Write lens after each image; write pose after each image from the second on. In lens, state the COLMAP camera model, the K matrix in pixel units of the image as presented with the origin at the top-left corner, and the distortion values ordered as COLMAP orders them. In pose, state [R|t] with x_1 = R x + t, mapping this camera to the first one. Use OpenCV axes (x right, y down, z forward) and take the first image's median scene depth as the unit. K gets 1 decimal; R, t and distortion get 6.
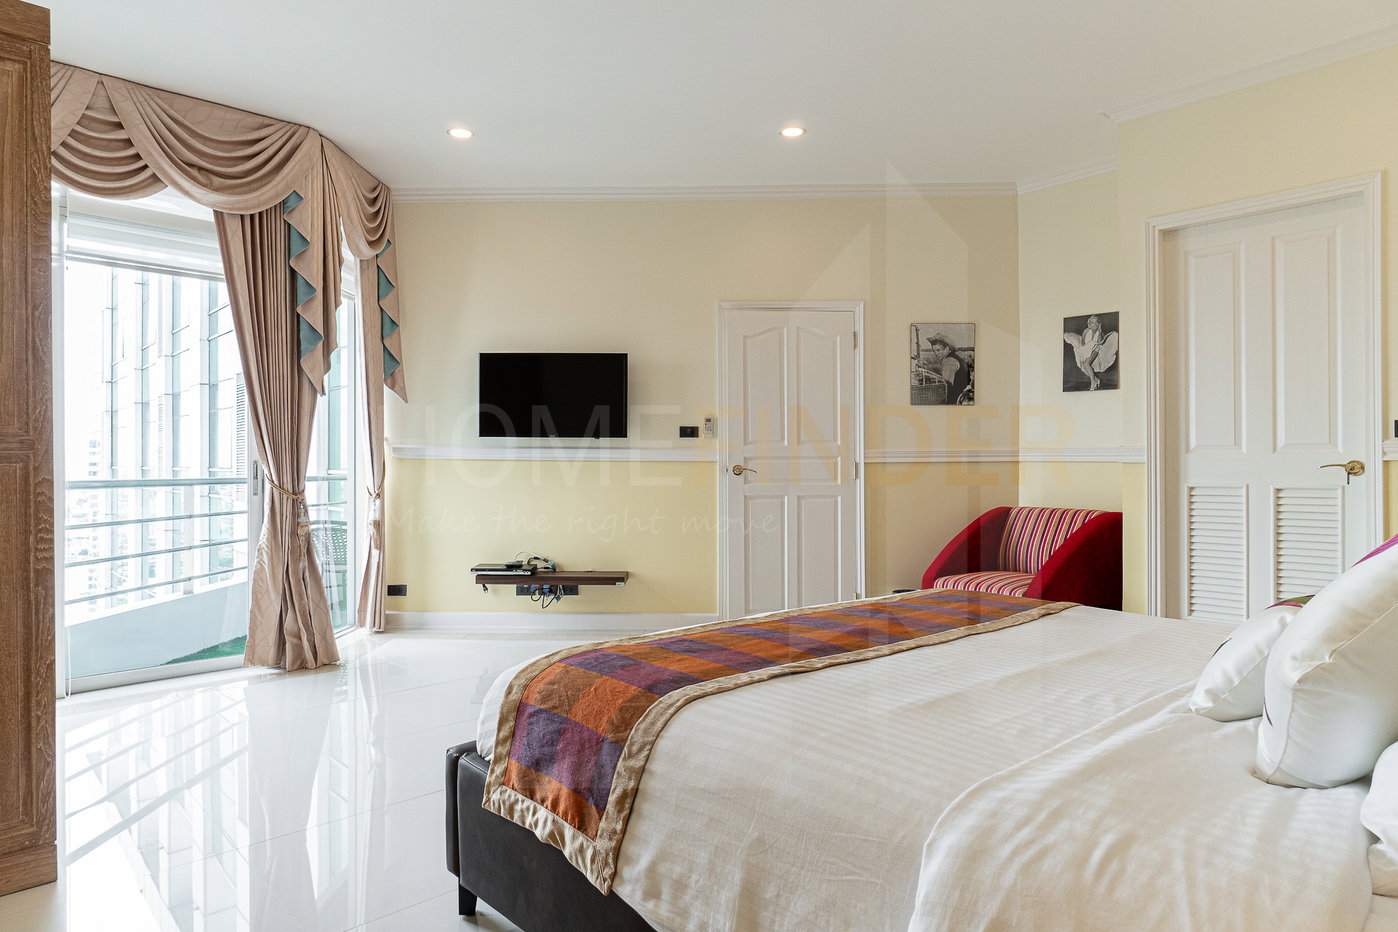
lens RADIAL K [[841.7, 0, 693.1], [0, 841.7, 466.8], [0, 0, 1]] dist [-0.000135, -0.000496]
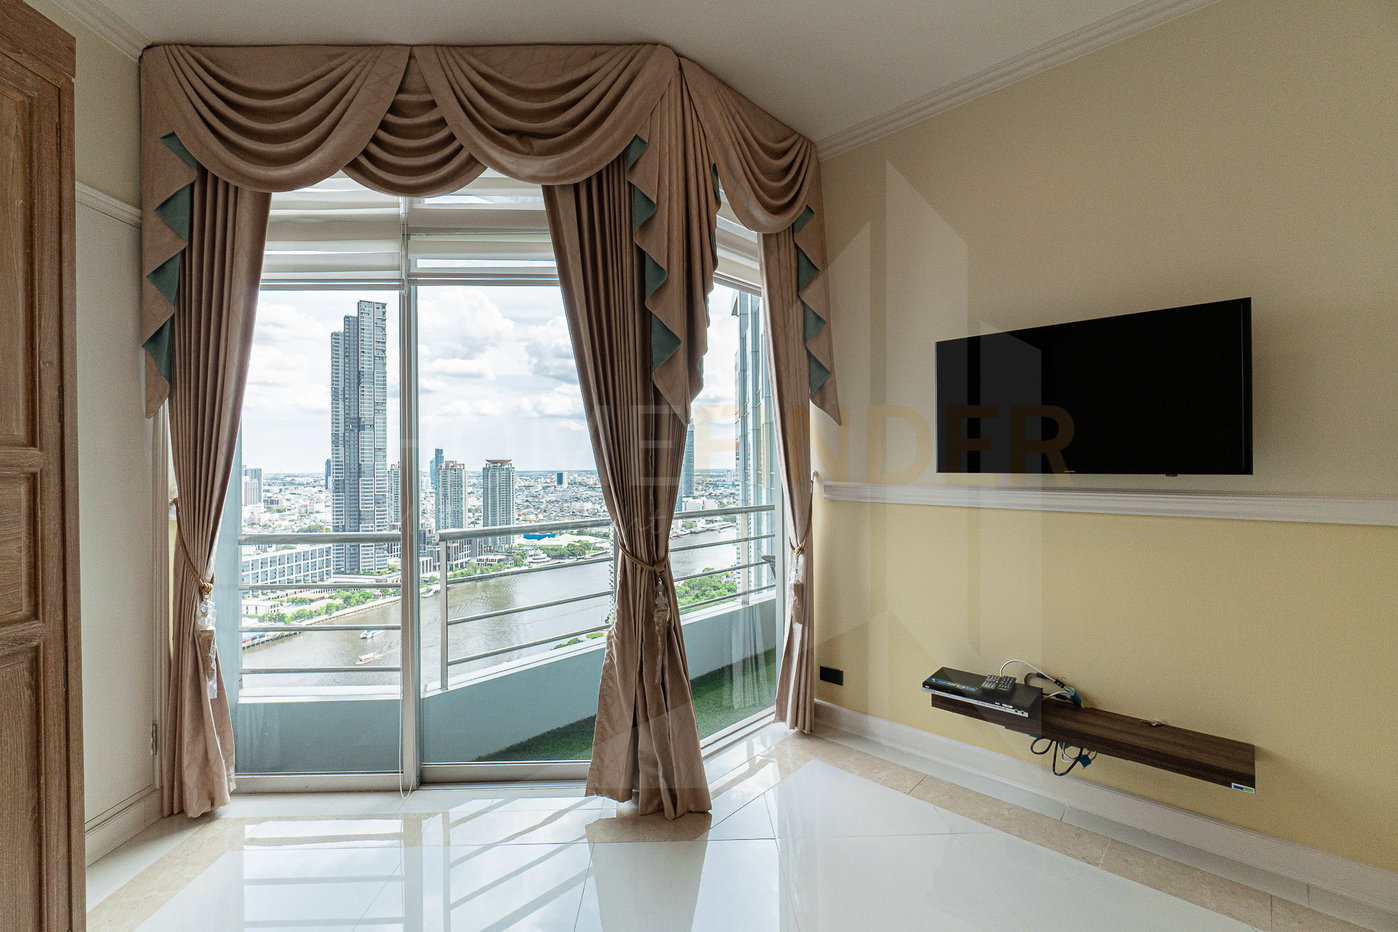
lens RADIAL K [[608.3, 0, 684.3], [0, 608.3, 461.5], [0, 0, 1]] dist [-0.003477, -0.000365]
pose [[0.742871, -0.012469, -0.669318, -0.091054], [0.008601, 0.999922, -0.009082, -0.043412], [0.669379, 0.000990, 0.742920, 0.550483]]
